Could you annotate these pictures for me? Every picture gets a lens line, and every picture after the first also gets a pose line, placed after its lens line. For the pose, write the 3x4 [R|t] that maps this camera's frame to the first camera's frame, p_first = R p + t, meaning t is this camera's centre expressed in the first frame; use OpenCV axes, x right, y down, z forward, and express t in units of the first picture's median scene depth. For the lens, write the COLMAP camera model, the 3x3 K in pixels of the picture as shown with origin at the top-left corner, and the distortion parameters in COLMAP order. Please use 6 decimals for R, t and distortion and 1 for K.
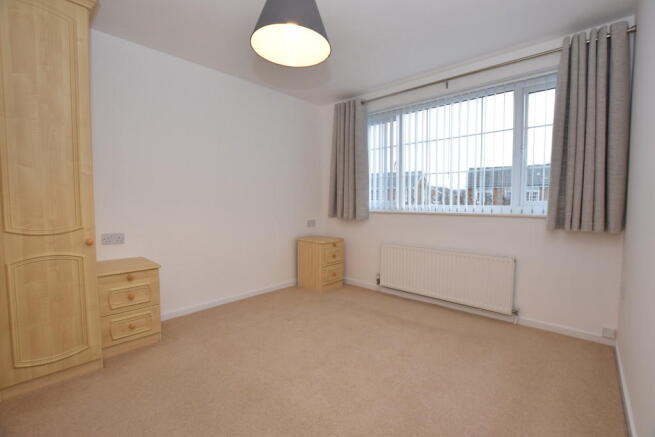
lens RADIAL K [[290.6, 0, 327.5], [0, 290.6, 218.5], [0, 0, 1]] dist [-0.024228, 0.000563]
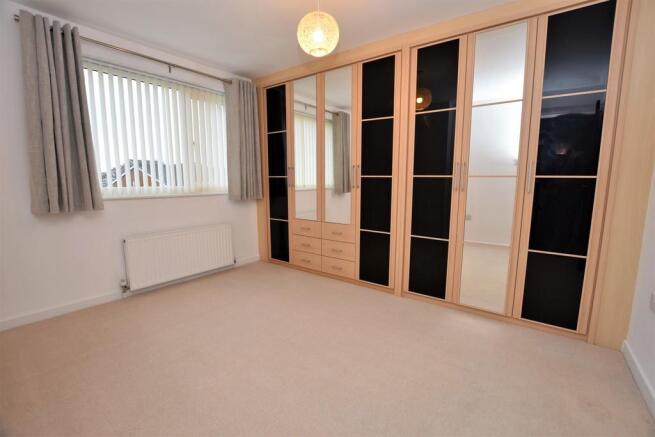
lens RADIAL K [[290.6, 0, 327.5], [0, 290.6, 218.5], [0, 0, 1]] dist [-0.024228, 0.000563]
pose [[-0.111167, -0.124797, 0.985935, -0.703652], [0.062993, 0.989204, 0.132314, -0.042236], [-0.991803, 0.076816, -0.102106, 0.588733]]
